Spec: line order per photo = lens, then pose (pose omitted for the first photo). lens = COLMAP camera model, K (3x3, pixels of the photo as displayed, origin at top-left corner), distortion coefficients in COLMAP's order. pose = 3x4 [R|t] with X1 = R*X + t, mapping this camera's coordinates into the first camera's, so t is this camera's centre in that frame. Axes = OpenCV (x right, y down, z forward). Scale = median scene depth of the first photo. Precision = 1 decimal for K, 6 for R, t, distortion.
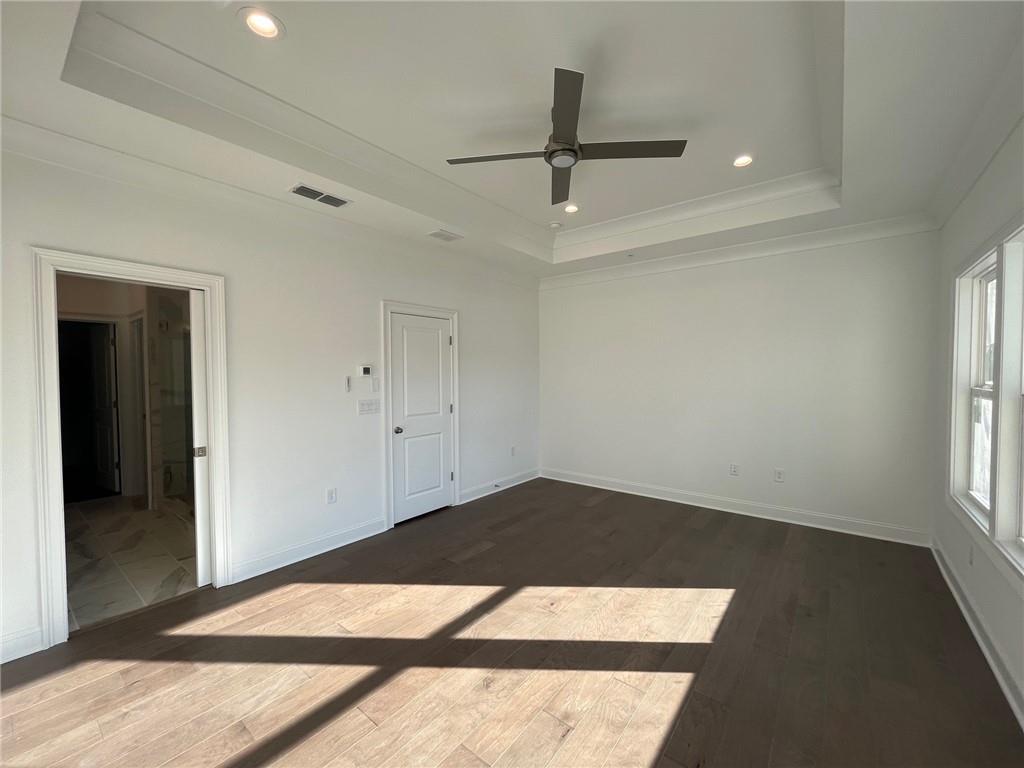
lens RADIAL K [[415.7, 0, 510.7], [0, 415.7, 389.5], [0, 0, 1]] dist [-0.002585, -0.000538]
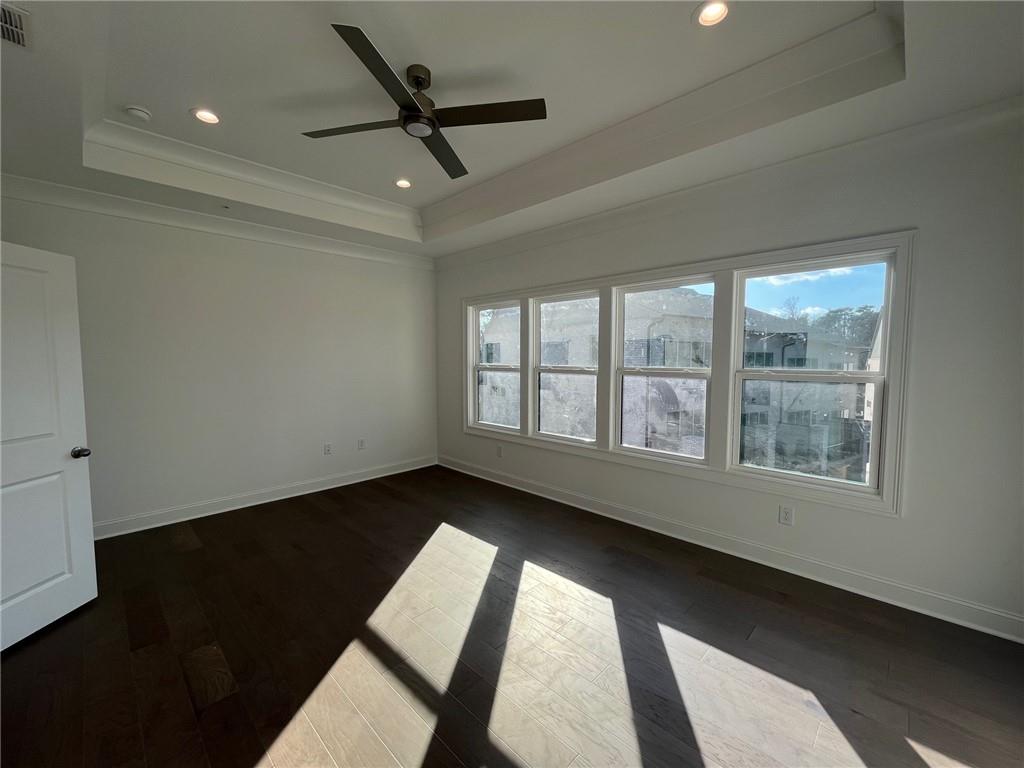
lens RADIAL K [[415.7, 0, 505.2], [0, 415.7, 382.7], [0, 0, 1]] dist [-0.002585, -0.000538]
pose [[0.108128, -0.050146, 0.992871, -0.589777], [0.043205, 0.998020, 0.045701, -0.008059], [-0.993198, 0.037956, 0.110081, 0.530700]]
